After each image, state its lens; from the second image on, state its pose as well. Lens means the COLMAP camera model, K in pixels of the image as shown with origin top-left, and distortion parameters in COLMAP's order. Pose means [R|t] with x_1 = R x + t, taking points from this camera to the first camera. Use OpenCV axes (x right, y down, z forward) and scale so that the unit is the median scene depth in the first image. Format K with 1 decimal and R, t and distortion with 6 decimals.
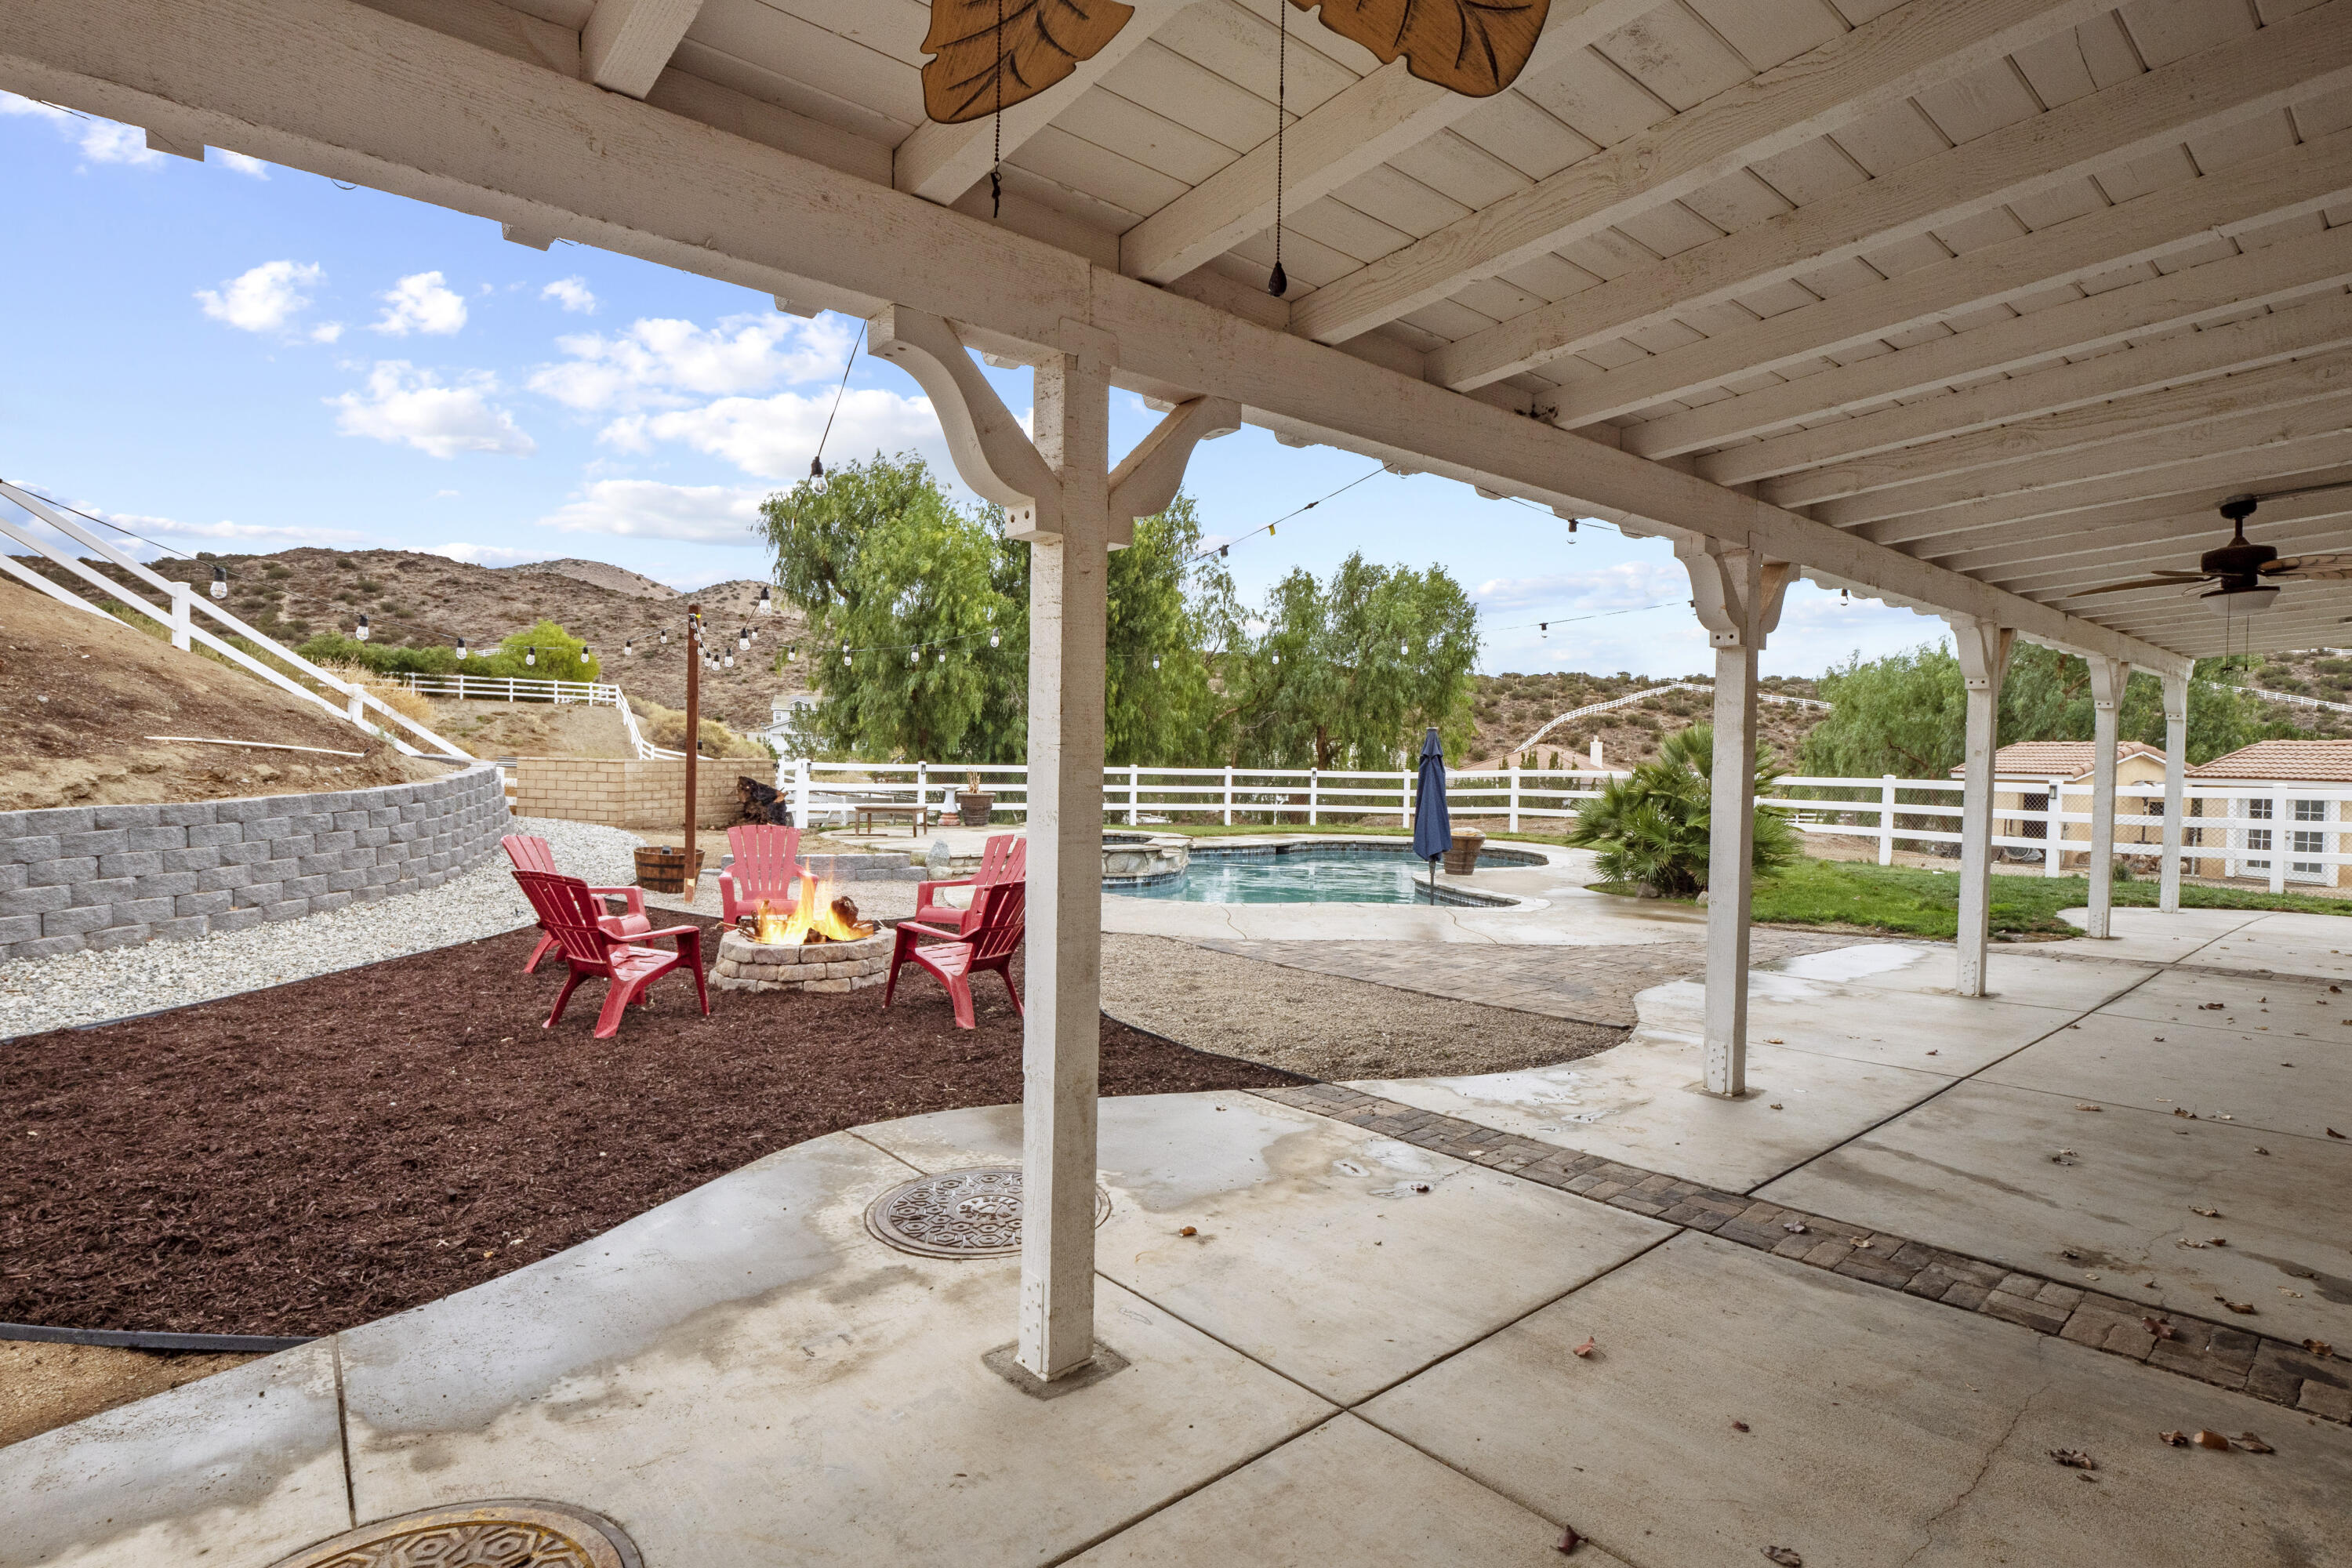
lens RADIAL K [[1135.4, 0, 1168.5], [0, 1135.4, 756.3], [0, 0, 1]] dist [-0.001045, -0.011655]
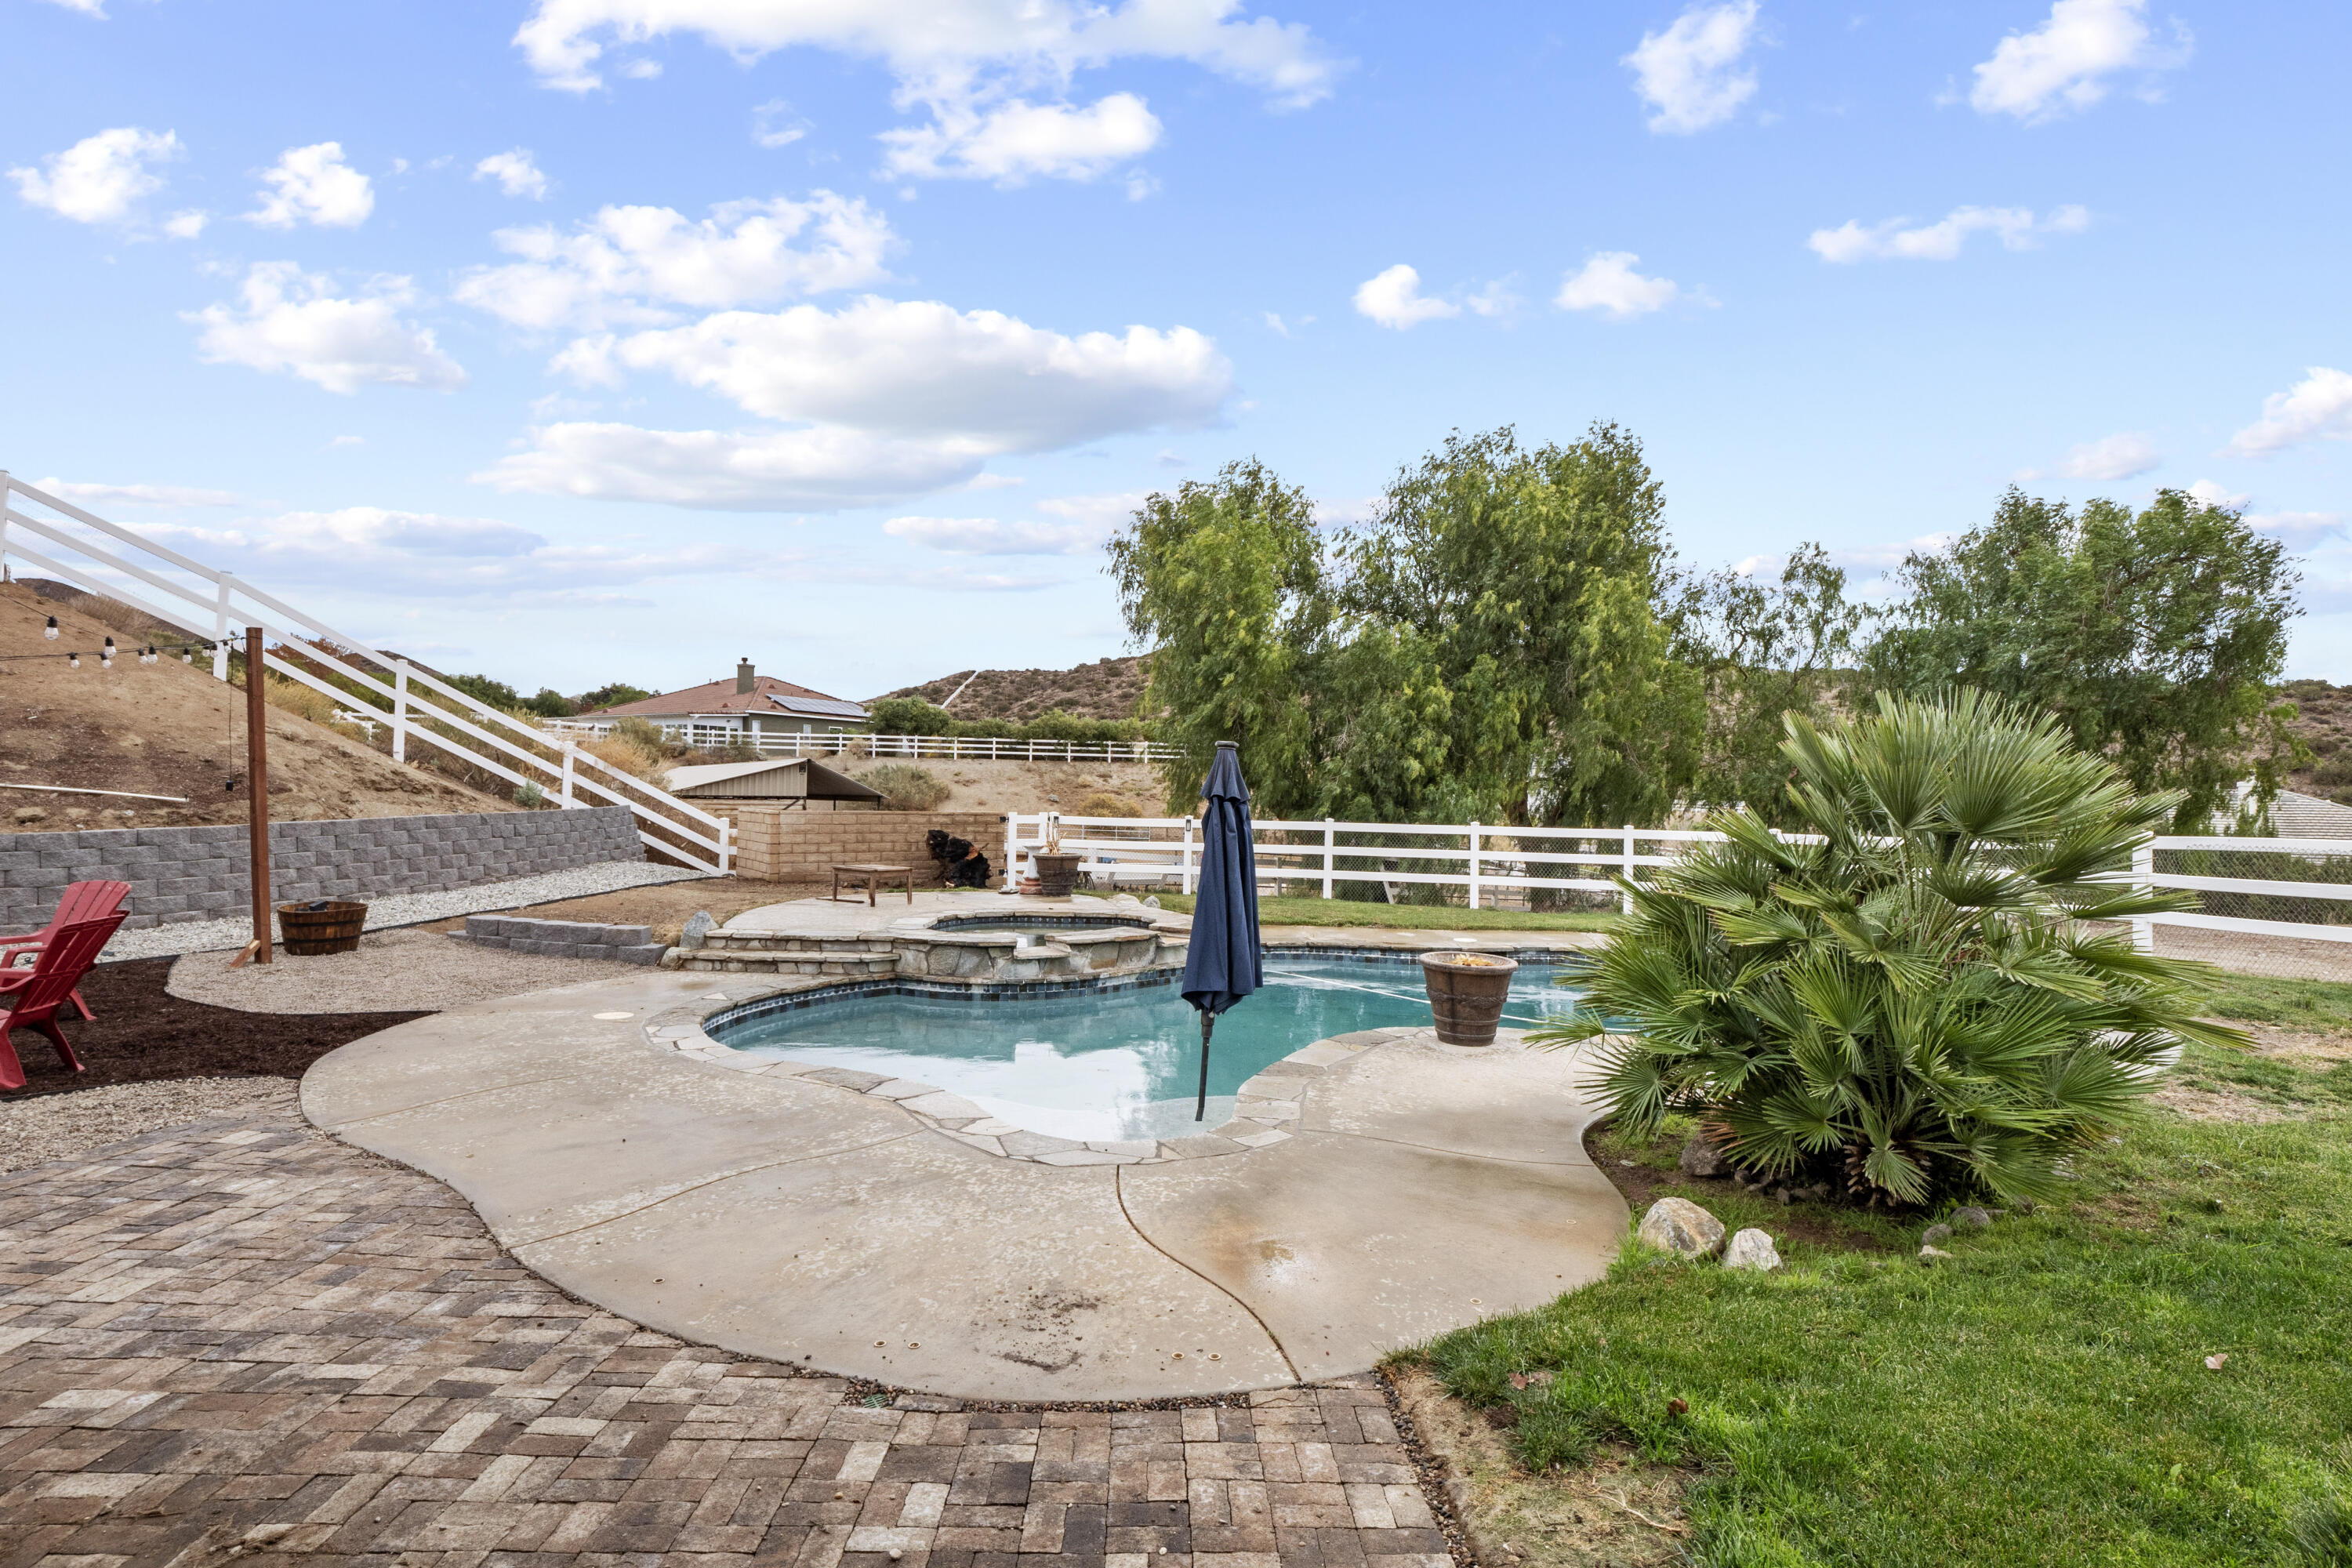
lens RADIAL K [[1145.5, 0, 1161.5], [0, 1145.5, 769.9], [0, 0, 1]] dist [-0.000906, -0.011344]
pose [[0.774513, -0.023278, -0.632129, 0.426204], [-0.002457, 0.999204, -0.039806, 0.007042], [0.632553, 0.032383, 0.773840, 0.487774]]
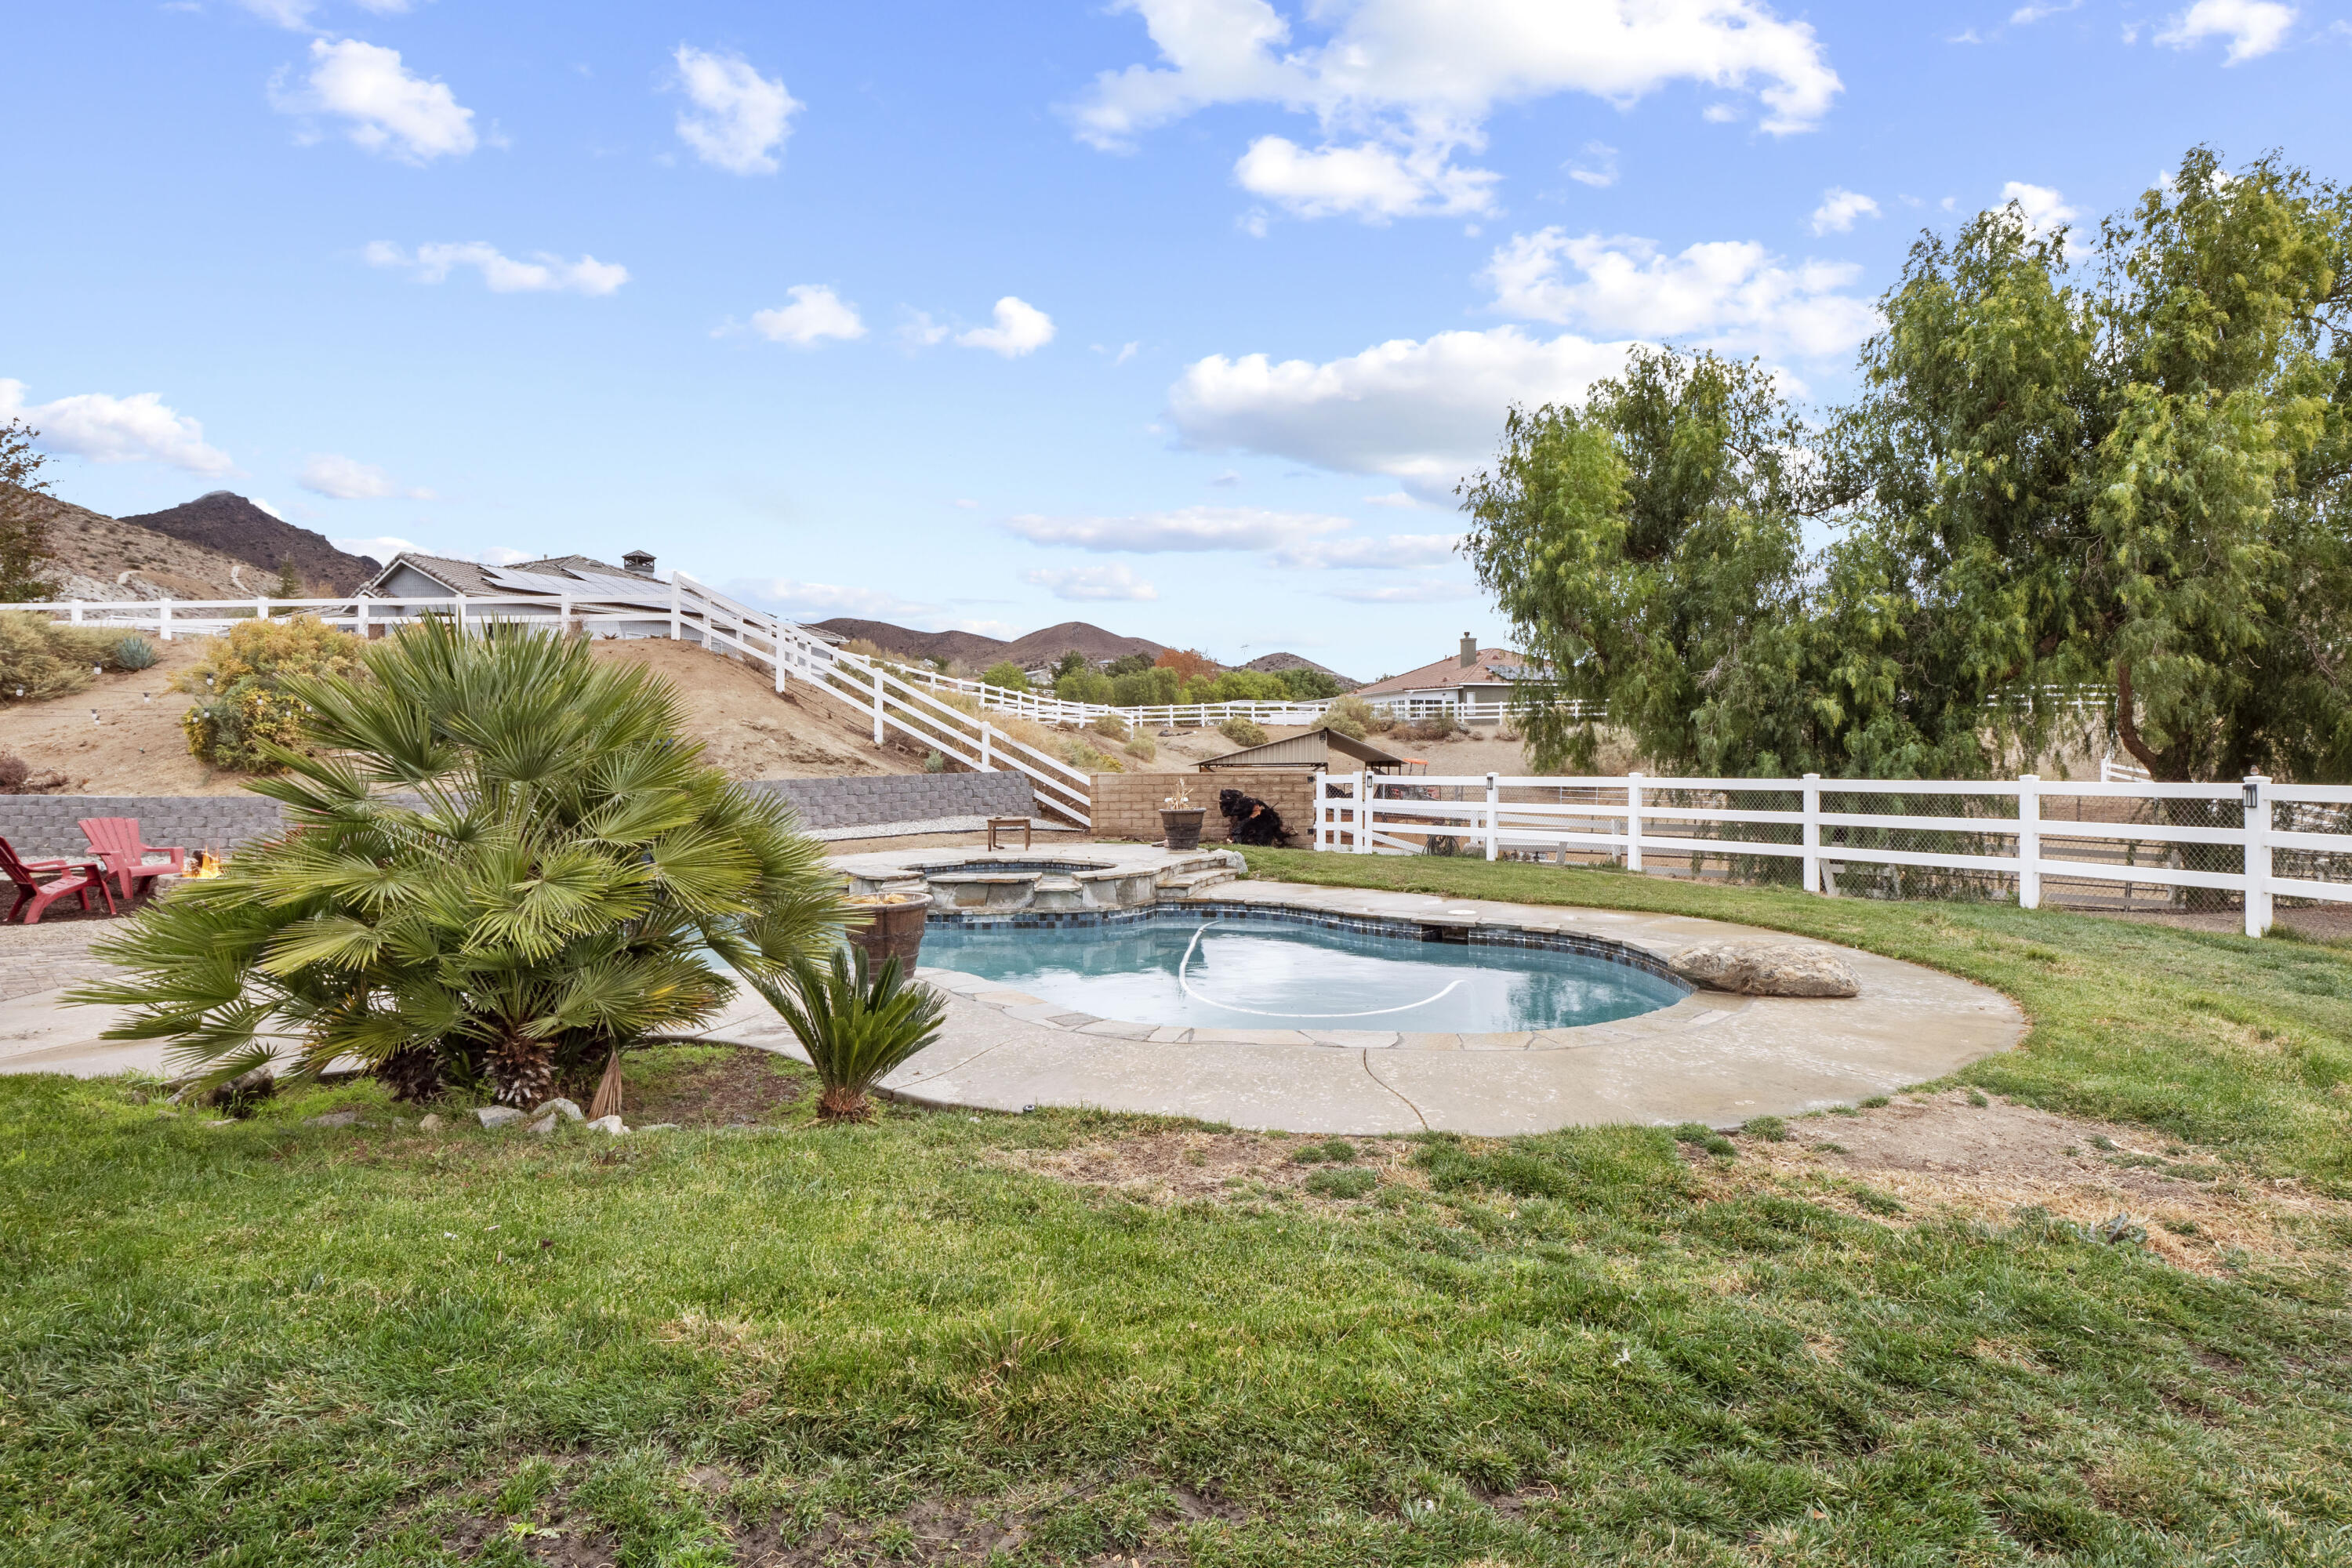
lens RADIAL K [[1145.5, 0, 1161.5], [0, 1145.5, 769.9], [0, 0, 1]] dist [-0.000906, -0.011344]
pose [[0.166425, -0.017490, -0.985899, 0.700594], [0.006072, 0.999842, -0.016712, 0.020704], [0.986035, -0.003205, 0.166505, 0.951079]]
